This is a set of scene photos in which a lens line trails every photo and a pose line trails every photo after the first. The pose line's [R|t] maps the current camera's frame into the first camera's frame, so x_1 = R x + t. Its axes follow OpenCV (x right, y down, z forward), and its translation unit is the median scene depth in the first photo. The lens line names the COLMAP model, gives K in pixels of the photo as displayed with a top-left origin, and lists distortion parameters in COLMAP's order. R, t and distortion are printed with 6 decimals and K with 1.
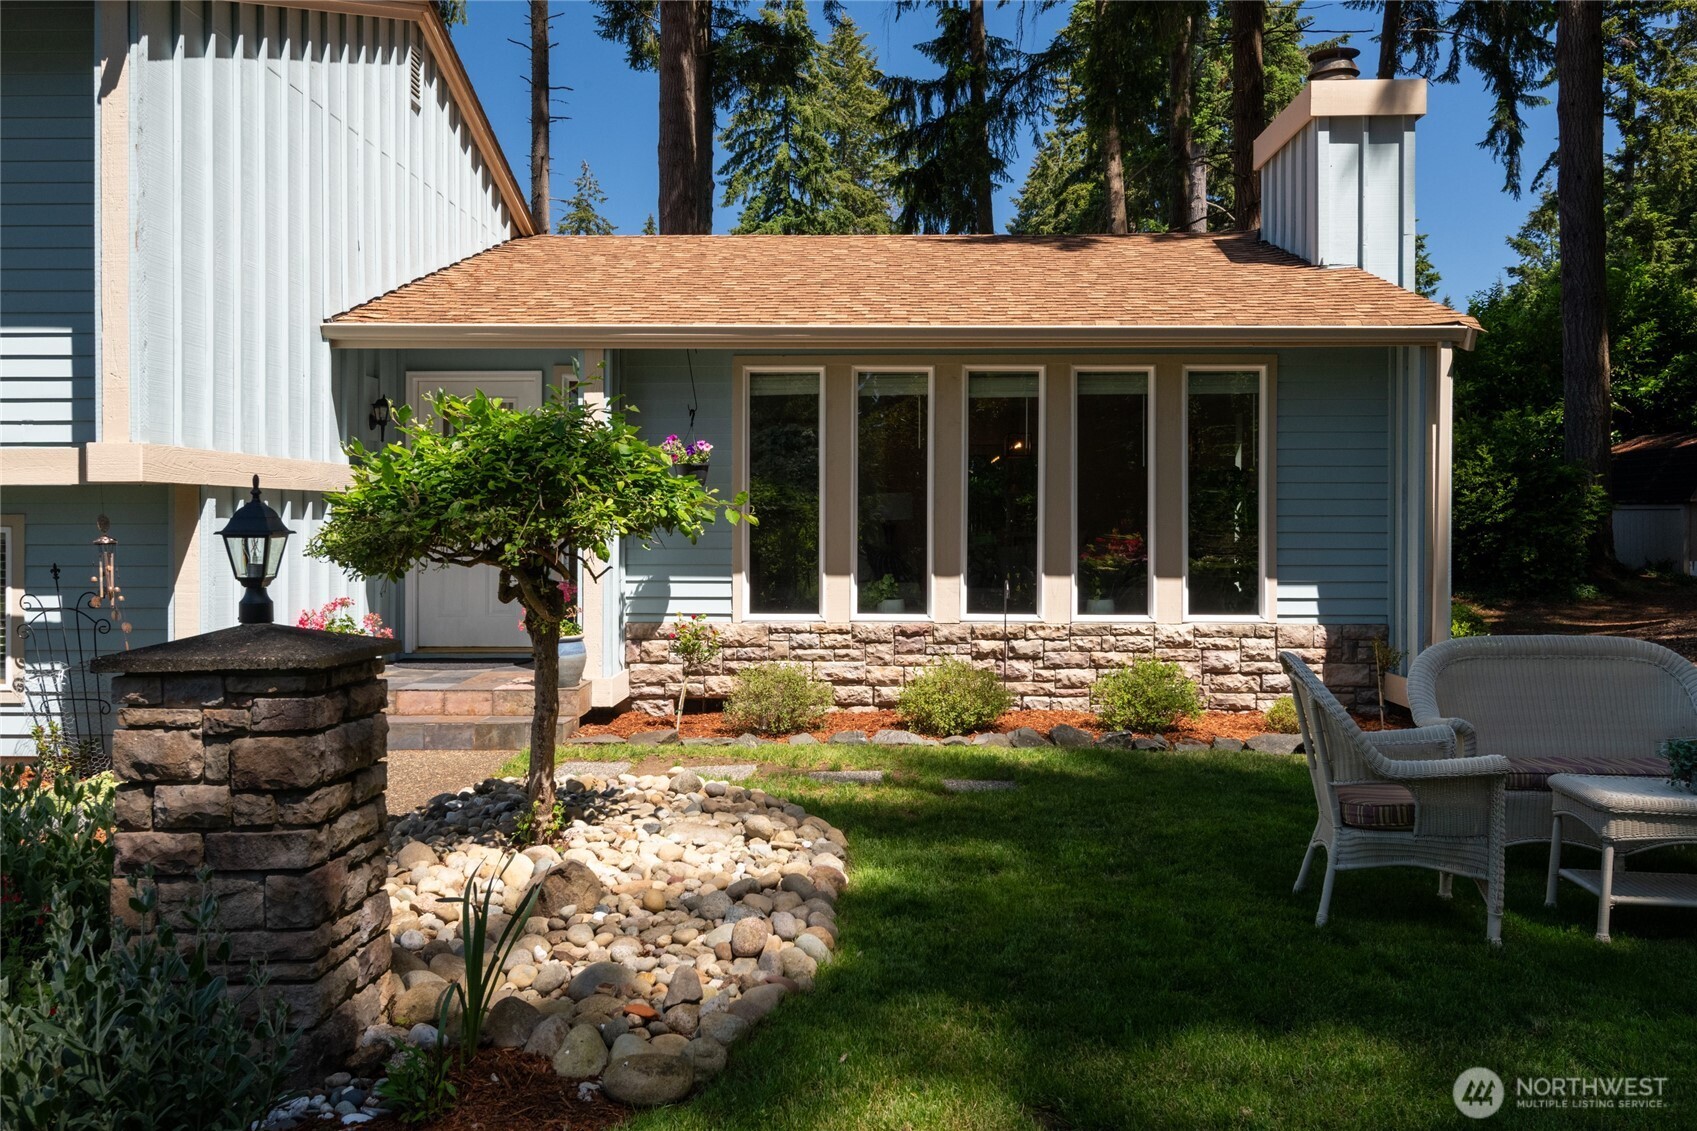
lens RADIAL K [[1372.8, 0, 849.6], [0, 1372.8, 520.6], [0, 0, 1]] dist [-0.004109, -0.001544]
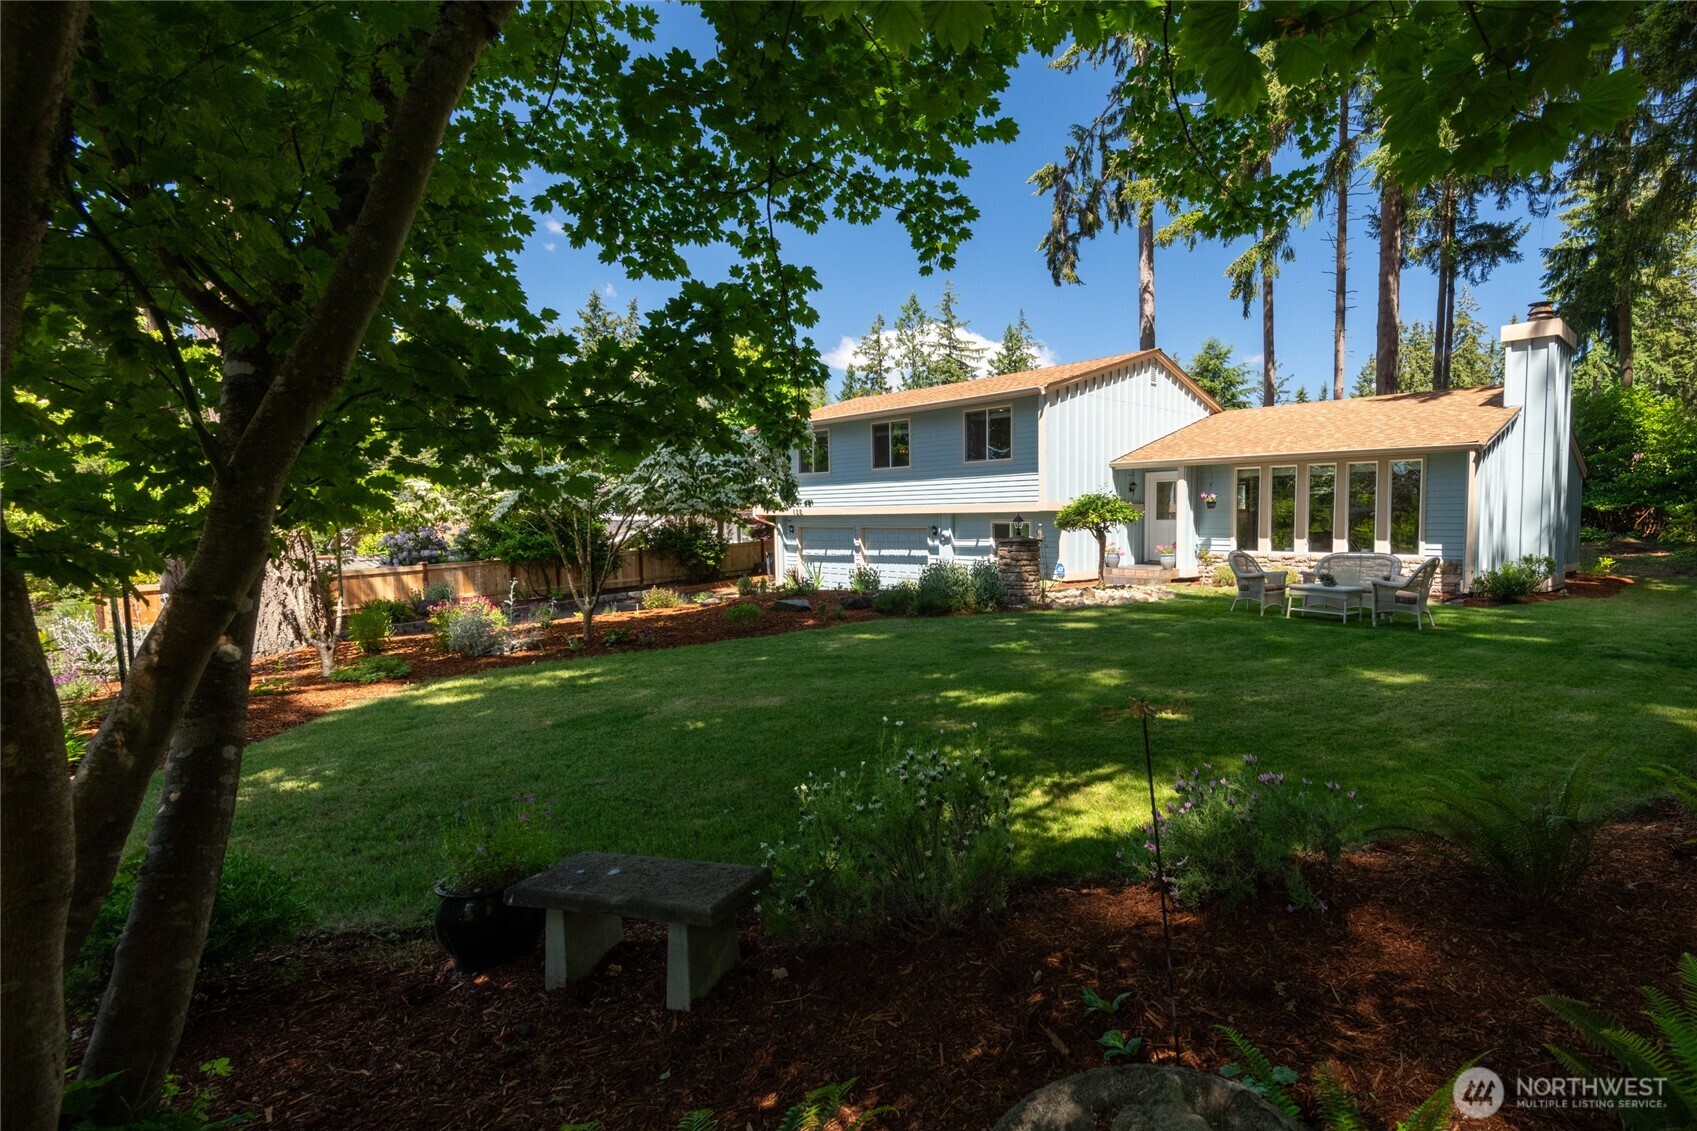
lens RADIAL K [[765.0, 0, 851.0], [0, 765.0, 556.0], [0, 0, 1]] dist [0.018205, -0.011909]
pose [[0.613060, 0.035543, -0.789237, 0.720095], [-0.001010, 0.999022, 0.044206, 0.006810], [0.790036, -0.026304, 0.612496, -0.673227]]
